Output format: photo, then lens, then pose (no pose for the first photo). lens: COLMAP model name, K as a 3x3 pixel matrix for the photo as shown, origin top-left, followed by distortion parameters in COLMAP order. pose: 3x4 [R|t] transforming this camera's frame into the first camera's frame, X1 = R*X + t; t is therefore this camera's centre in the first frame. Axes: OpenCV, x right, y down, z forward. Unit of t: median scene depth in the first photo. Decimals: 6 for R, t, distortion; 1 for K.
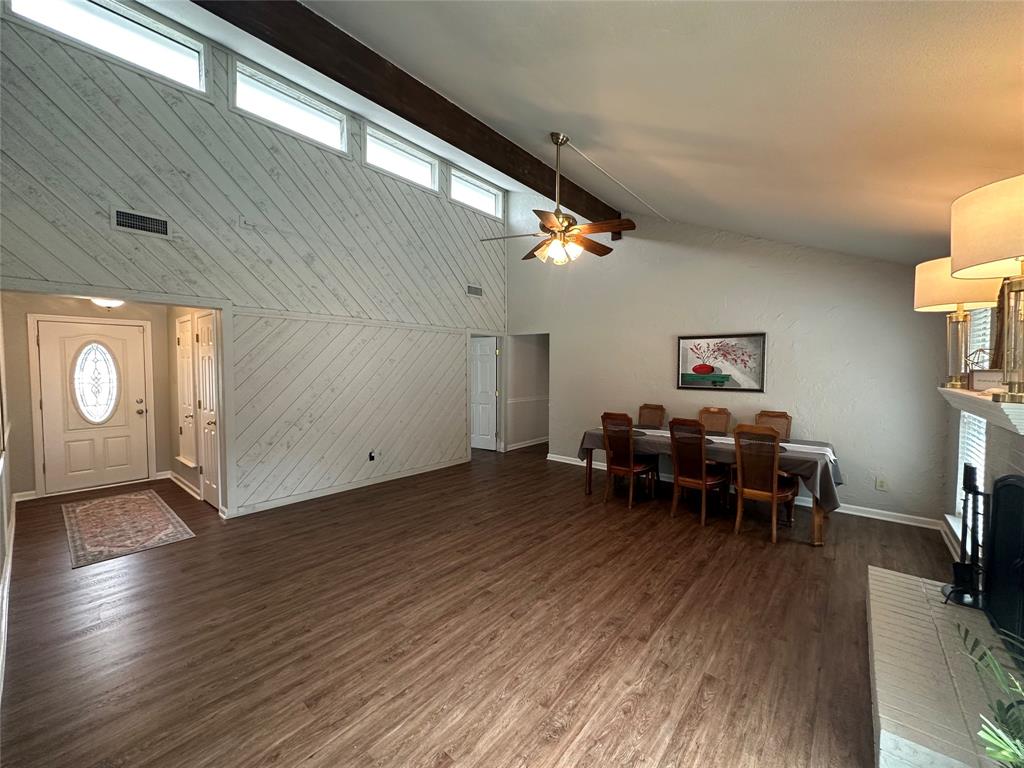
lens RADIAL K [[408.8, 0, 511.4], [0, 408.8, 381.8], [0, 0, 1]] dist [-0.005202, 0.000863]
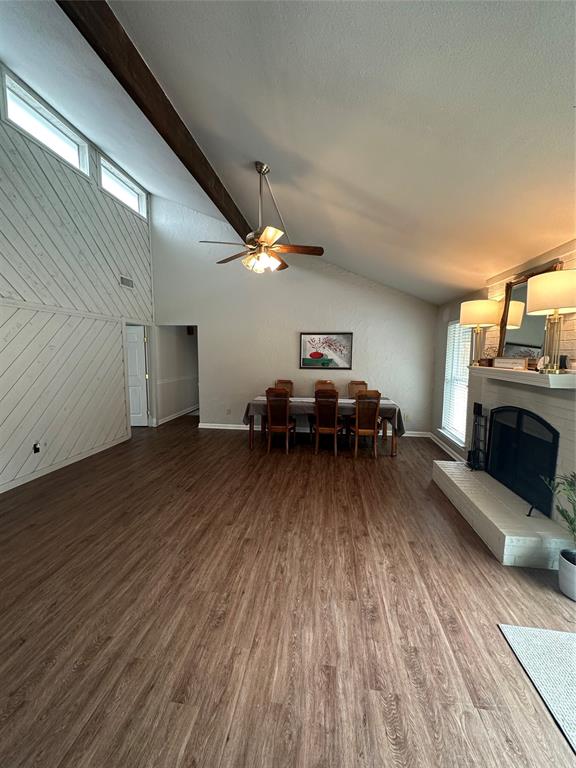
lens RADIAL K [[306.6, 0, 290.3], [0, 306.6, 383.4], [0, 0, 1]] dist [-0.005202, 0.000863]
pose [[0.842196, -0.051698, 0.536688, -0.271729], [0.015686, 0.997321, 0.071454, -0.011419], [-0.538944, -0.051759, 0.840750, 0.116694]]
